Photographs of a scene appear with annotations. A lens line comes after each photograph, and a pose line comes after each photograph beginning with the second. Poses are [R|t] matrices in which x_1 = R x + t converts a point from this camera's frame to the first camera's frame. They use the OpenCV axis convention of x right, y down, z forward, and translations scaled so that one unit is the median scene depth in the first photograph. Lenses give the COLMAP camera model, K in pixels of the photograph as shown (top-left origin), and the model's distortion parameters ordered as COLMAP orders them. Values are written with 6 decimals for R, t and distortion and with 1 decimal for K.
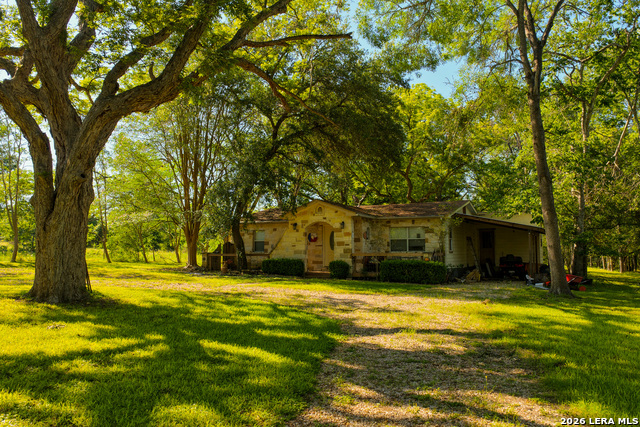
lens RADIAL K [[534.7, 0, 322.7], [0, 534.7, 216.0], [0, 0, 1]] dist [-0.012413, 0.039159]
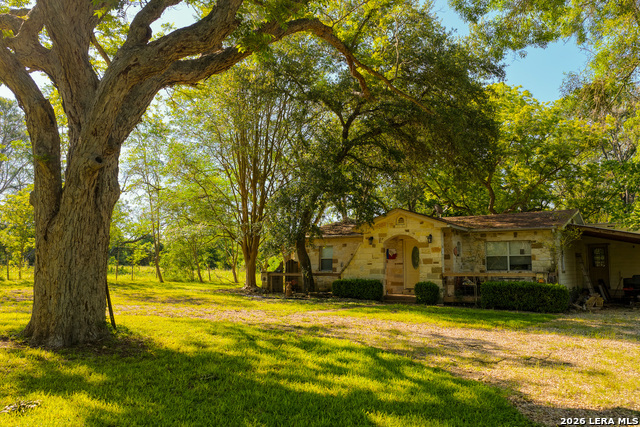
lens RADIAL K [[534.7, 0, 319.1], [0, 534.7, 212.1], [0, 0, 1]] dist [-0.012413, 0.039159]
pose [[0.994022, -0.009576, -0.108758, -0.041495], [0.005013, 0.999099, -0.042146, 0.009610], [0.109063, 0.041349, 0.993174, 0.156111]]
